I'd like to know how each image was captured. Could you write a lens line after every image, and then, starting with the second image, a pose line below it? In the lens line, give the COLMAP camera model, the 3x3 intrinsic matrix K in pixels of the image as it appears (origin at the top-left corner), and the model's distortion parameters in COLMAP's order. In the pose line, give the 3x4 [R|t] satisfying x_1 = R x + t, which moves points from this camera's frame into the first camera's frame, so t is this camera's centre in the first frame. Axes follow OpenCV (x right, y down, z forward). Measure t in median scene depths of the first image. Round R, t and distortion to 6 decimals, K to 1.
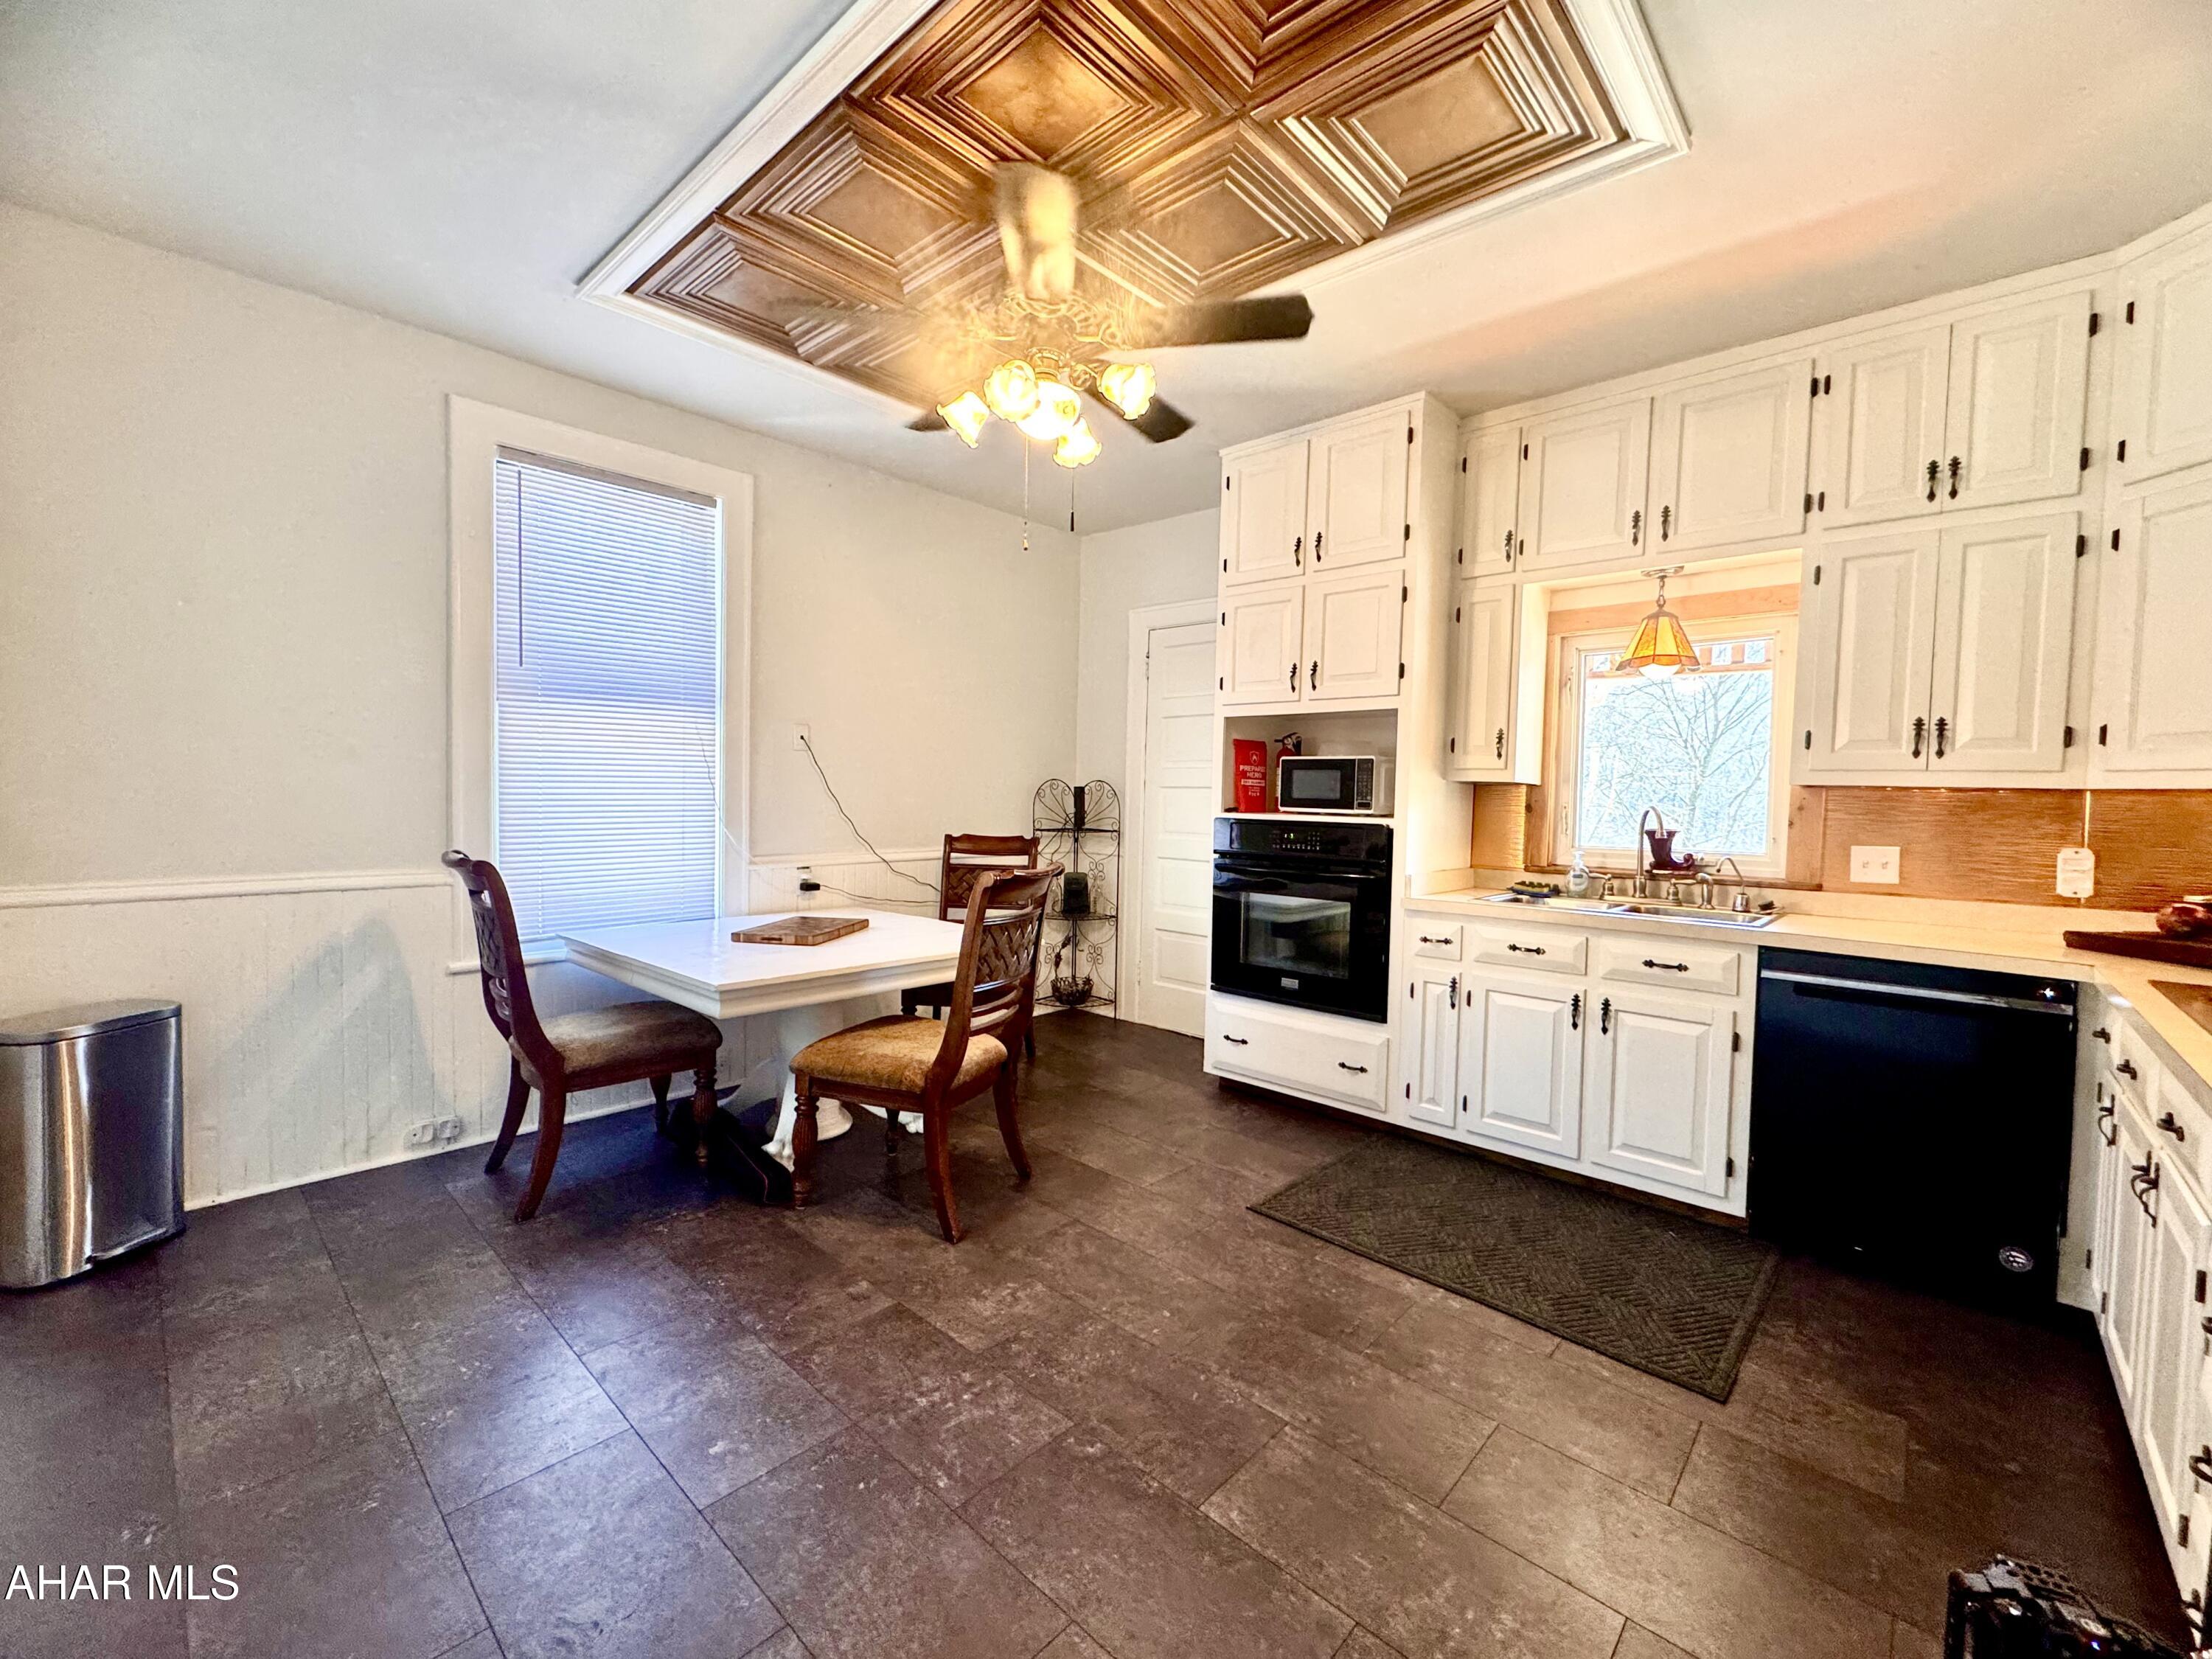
lens RADIAL K [[901.4, 0, 1099.5], [0, 901.4, 824.7], [0, 0, 1]] dist [-0.001609, 0.000392]
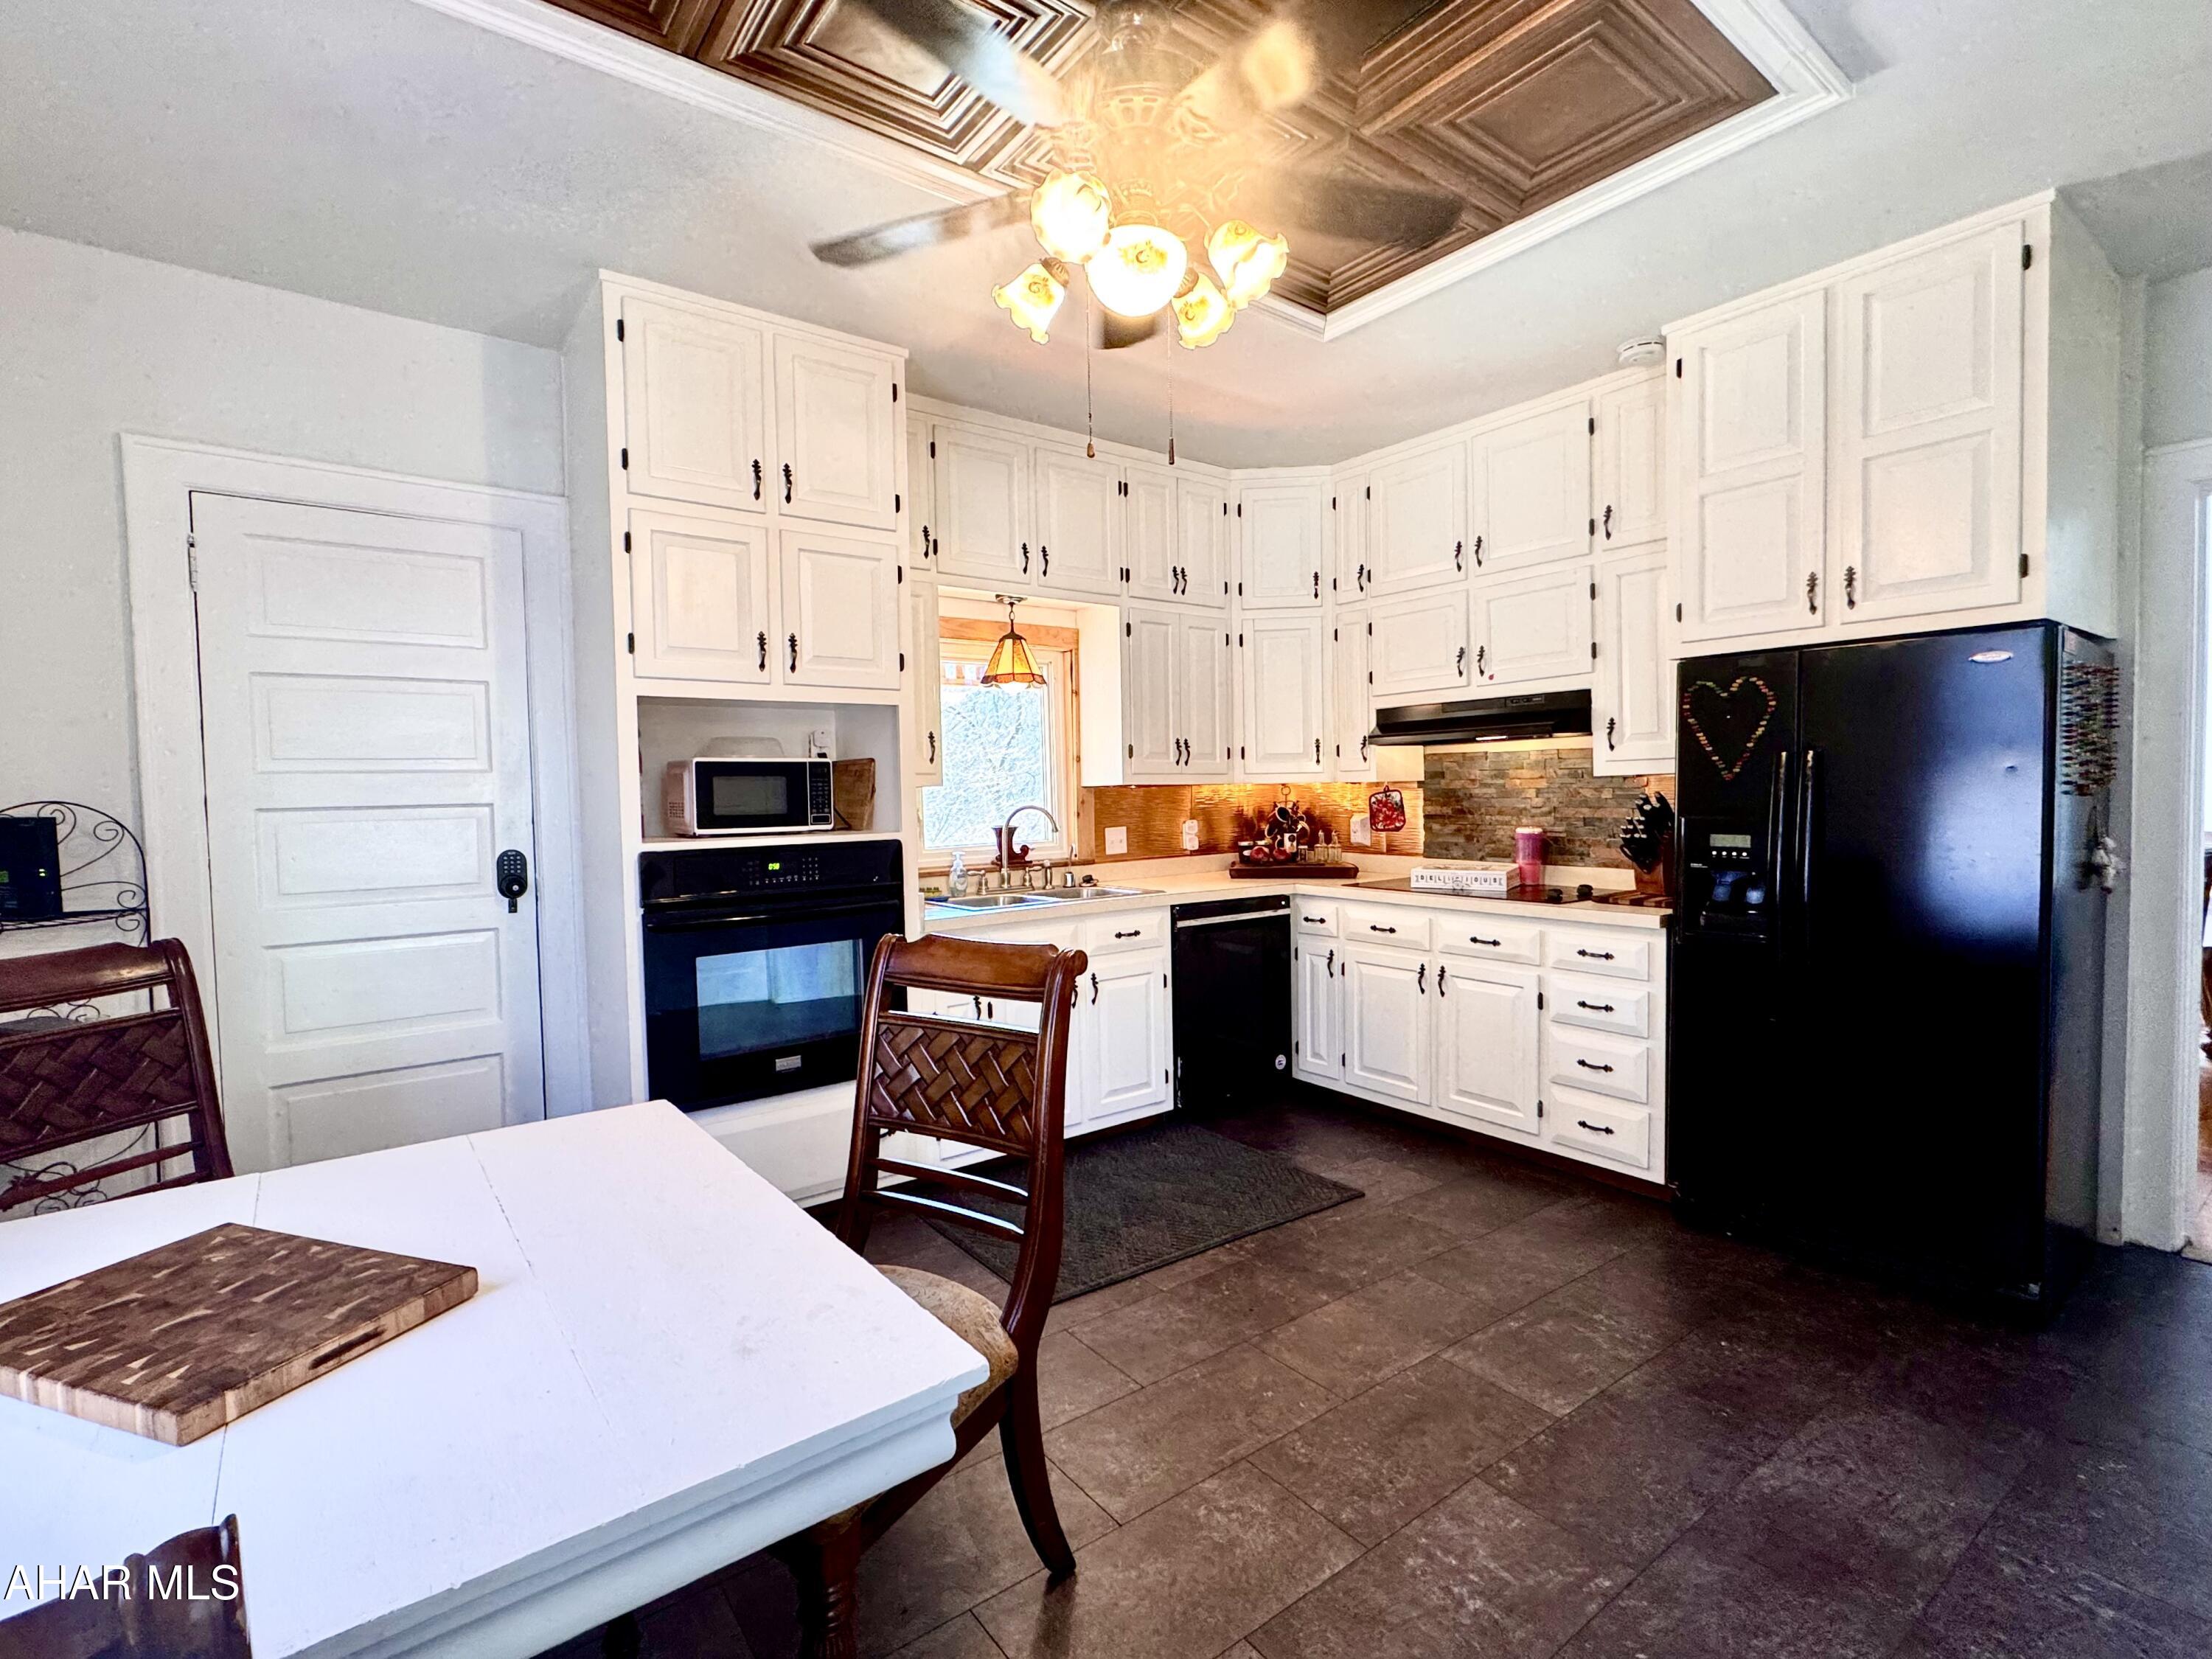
lens RADIAL K [[1024.7, 0, 1099.5], [0, 1024.7, 829.4], [0, 0, 1]] dist [-0.003495, -0.000073]
pose [[0.192324, -0.060482, 0.979466, -0.696151], [0.060860, 0.996913, 0.049609, -0.053923], [-0.979442, 0.050069, 0.195412, 0.718643]]
